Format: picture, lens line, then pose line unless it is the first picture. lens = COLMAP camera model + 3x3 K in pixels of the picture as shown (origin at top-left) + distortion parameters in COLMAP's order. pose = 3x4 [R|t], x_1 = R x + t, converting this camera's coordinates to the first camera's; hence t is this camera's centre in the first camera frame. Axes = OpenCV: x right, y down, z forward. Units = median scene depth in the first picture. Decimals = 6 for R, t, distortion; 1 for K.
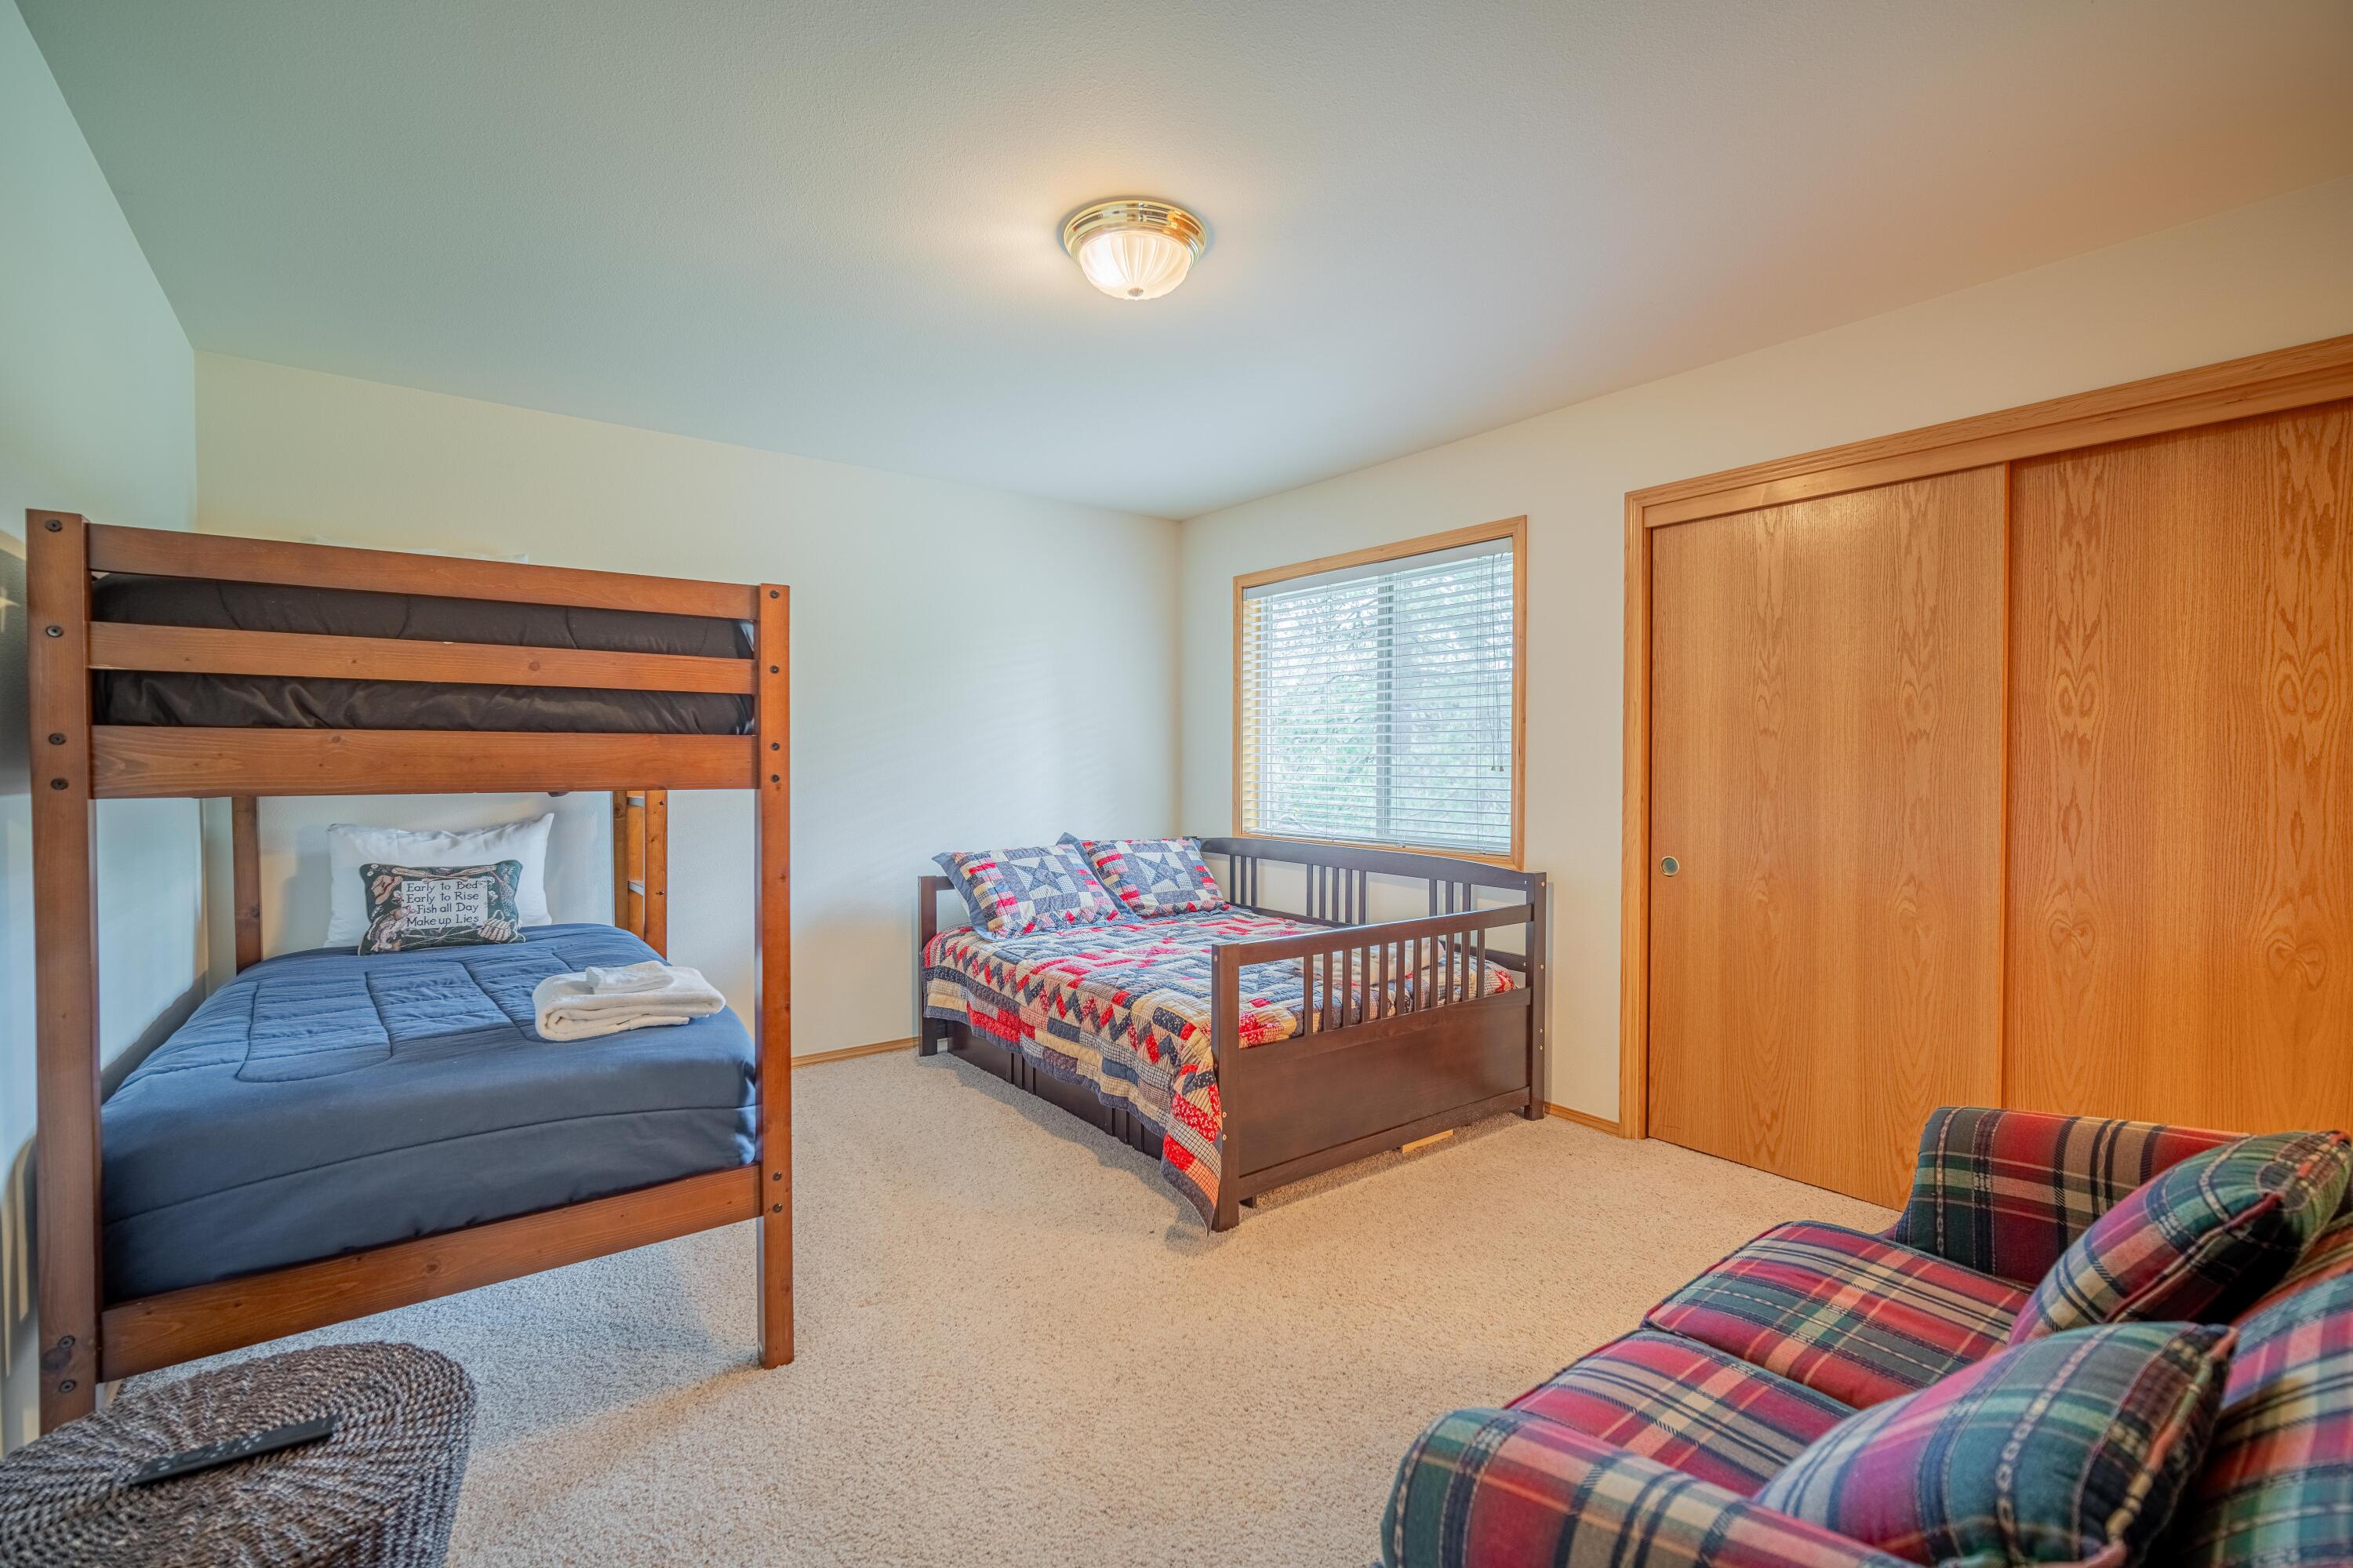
lens RADIAL K [[1032.3, 0, 1160.9], [0, 1032.3, 775.3], [0, 0, 1]] dist [0.000373, 0.000699]
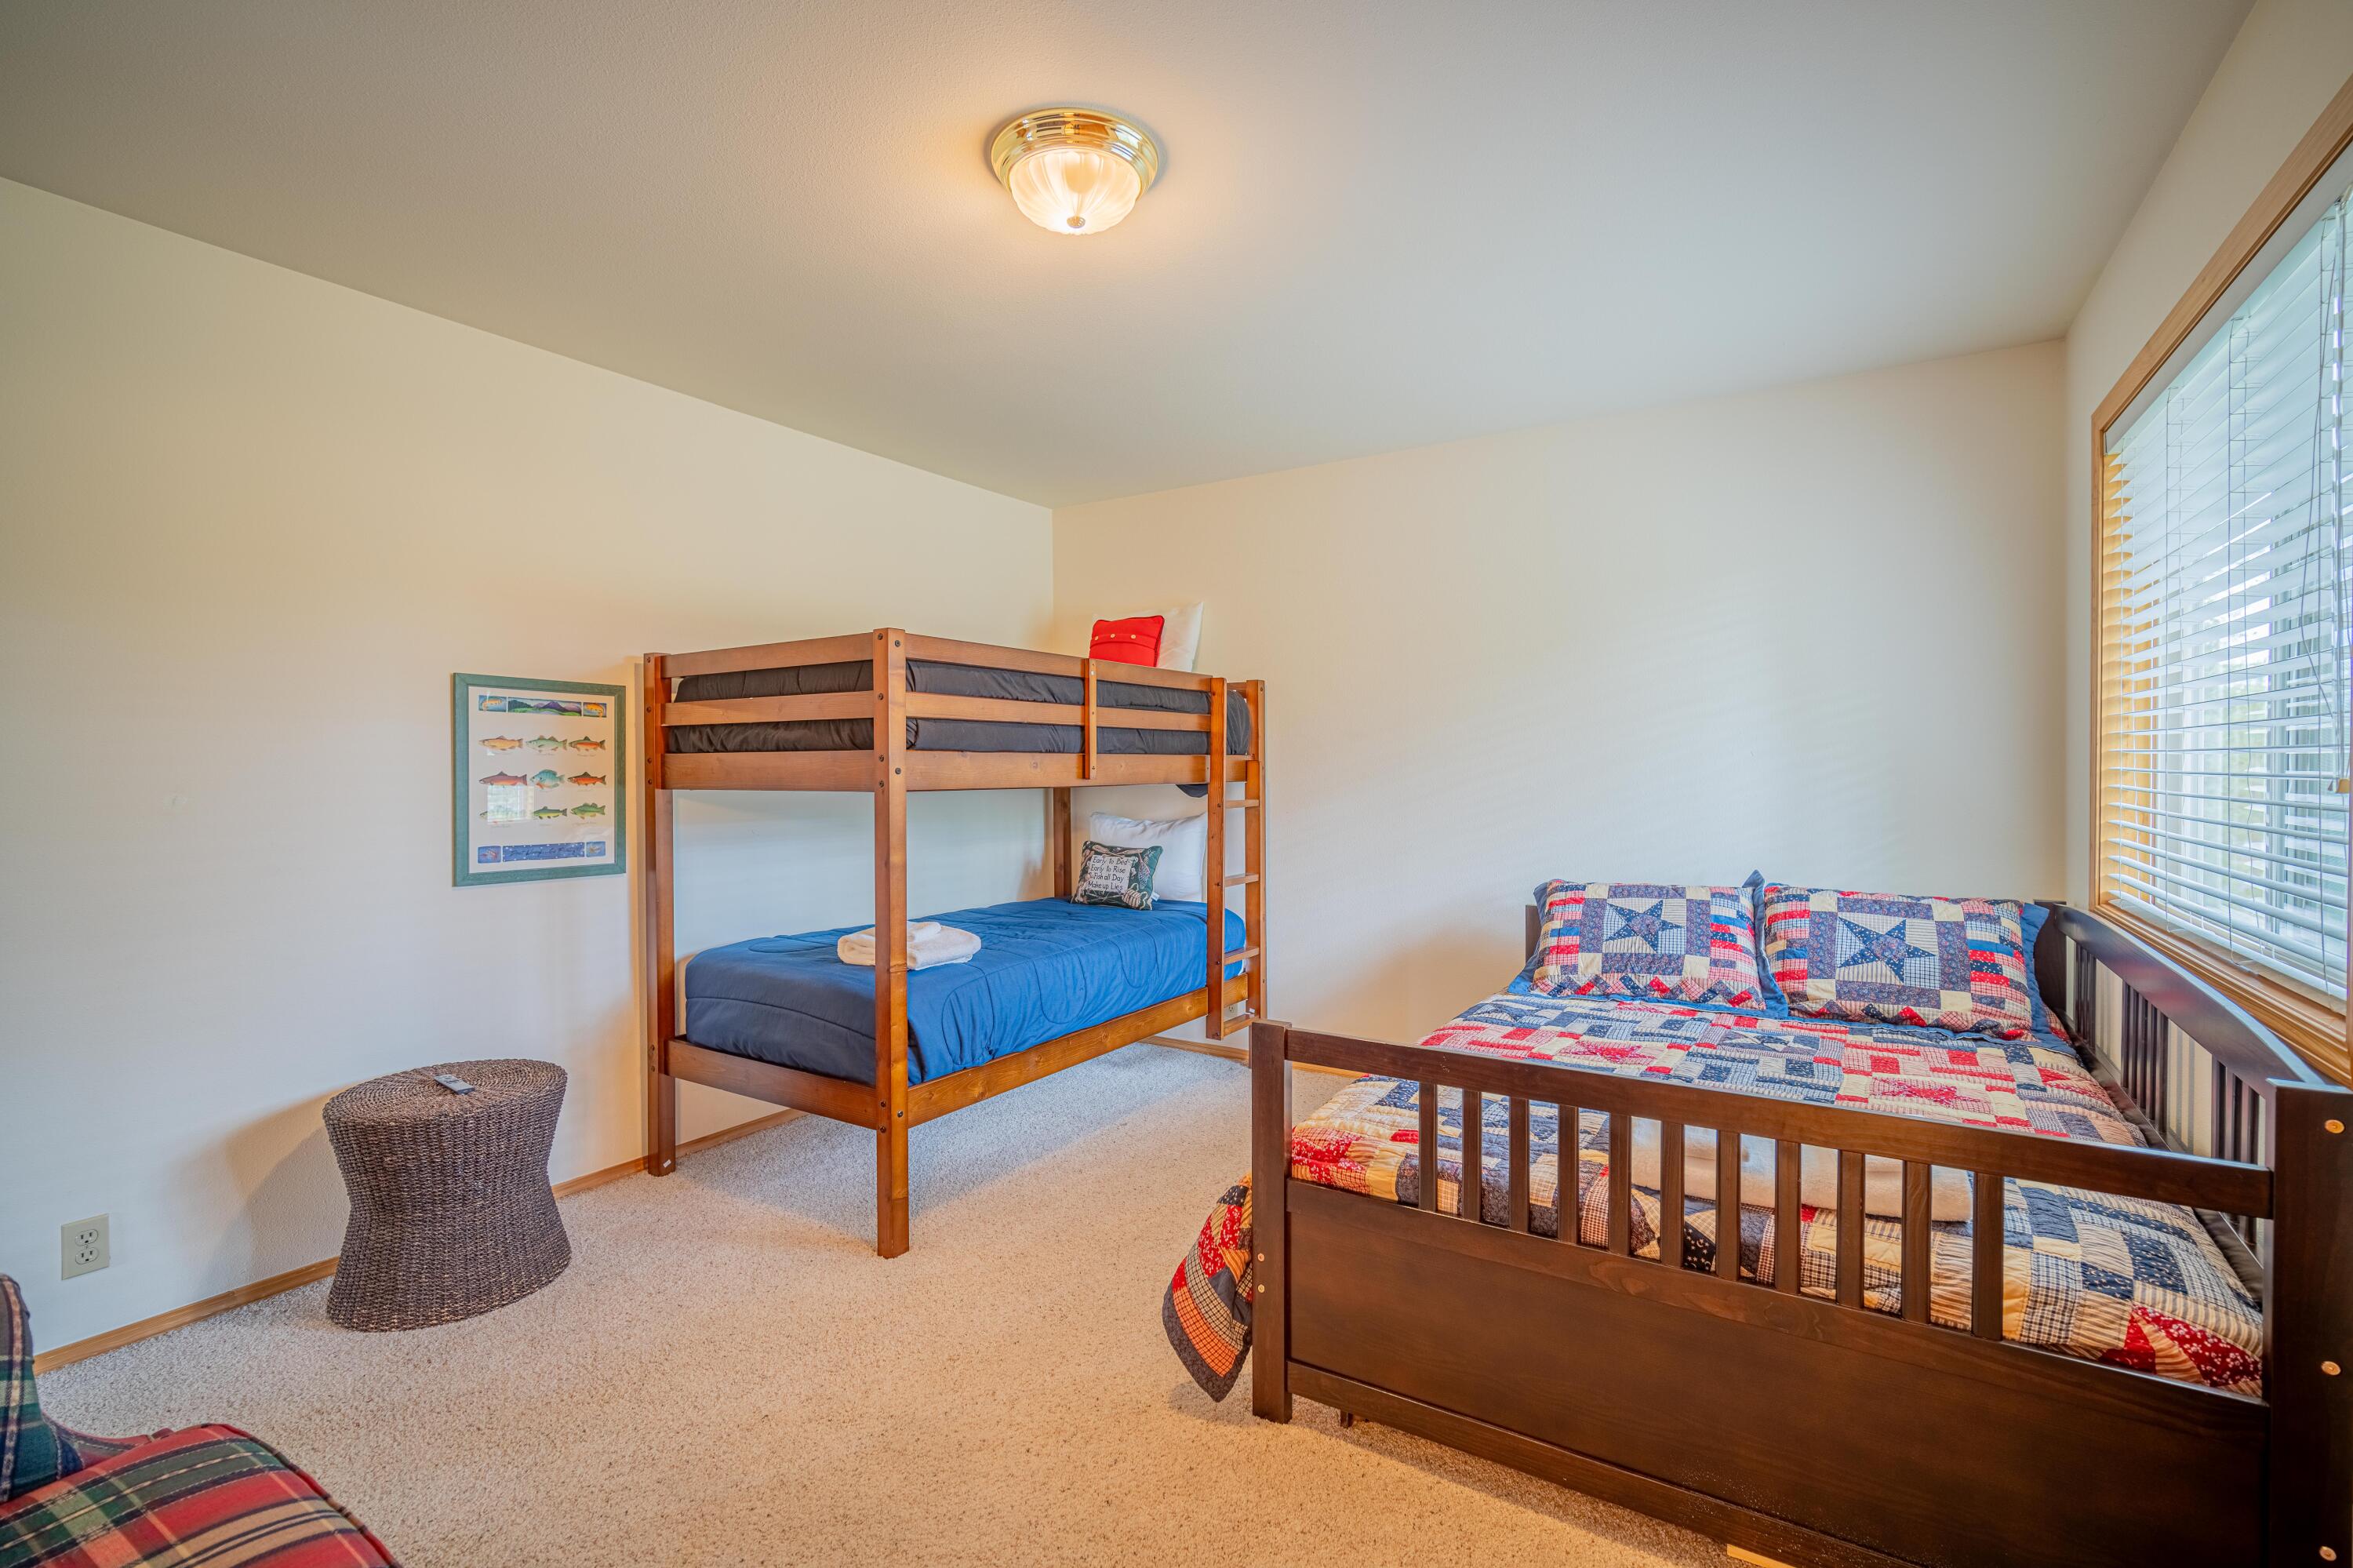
lens RADIAL K [[1032.3, 0, 1165.0], [0, 1032.3, 787.7], [0, 0, 1]] dist [0.000373, 0.000699]
pose [[0.362613, 0.015211, -0.931816, 0.578247], [-0.008292, 0.999880, 0.013095, -0.007552], [0.931903, 0.002978, 0.362696, 0.551469]]
